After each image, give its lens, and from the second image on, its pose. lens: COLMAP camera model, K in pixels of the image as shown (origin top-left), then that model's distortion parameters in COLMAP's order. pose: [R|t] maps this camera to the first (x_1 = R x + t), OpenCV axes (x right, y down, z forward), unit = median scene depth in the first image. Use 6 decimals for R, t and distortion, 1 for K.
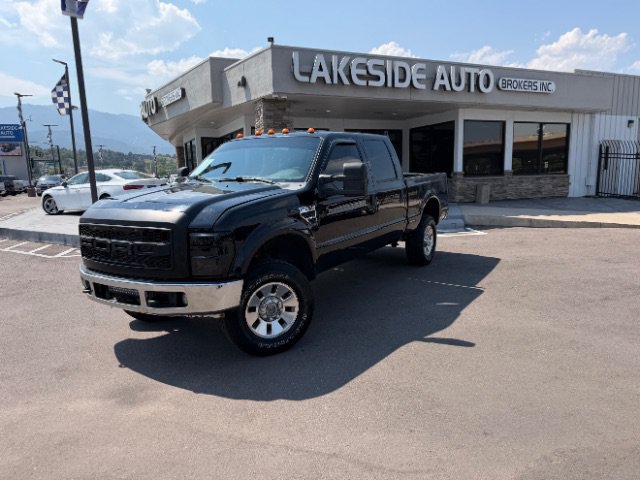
lens RADIAL K [[452.0, 0, 317.2], [0, 452.0, 242.7], [0, 0, 1]] dist [0.021119, -0.030024]
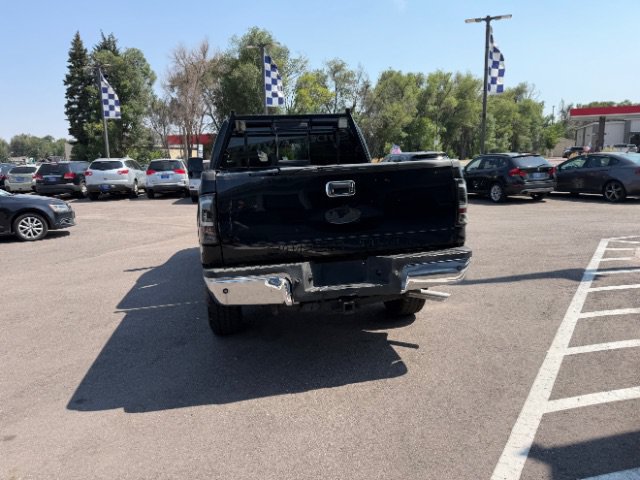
lens RADIAL K [[452.0, 0, 318.0], [0, 452.0, 242.8], [0, 0, 1]] dist [0.021119, -0.030024]
pose [[-0.728281, 0.163944, -0.665379, 0.328145], [-0.060336, 0.951850, 0.300568, -0.150518], [0.682617, 0.259044, -0.683322, 0.930990]]
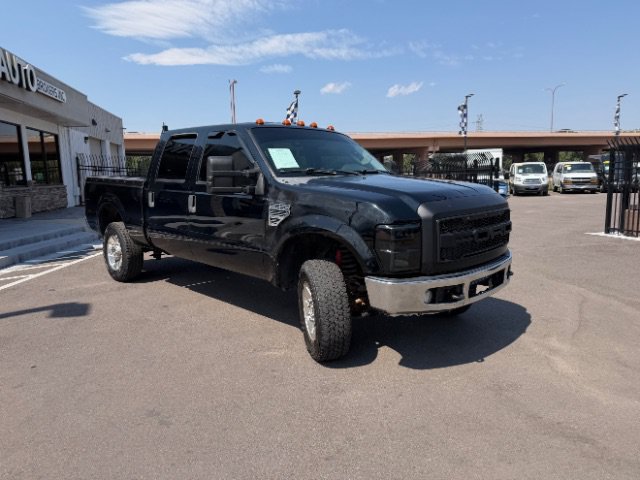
lens RADIAL K [[452.0, 0, 316.3], [0, 452.0, 240.1], [0, 0, 1]] dist [0.021119, -0.030024]
pose [[0.213471, -0.123438, 0.969120, -0.466137], [0.165618, 0.982200, 0.088623, -0.039542], [-0.962809, 0.141586, 0.230115, 0.360072]]
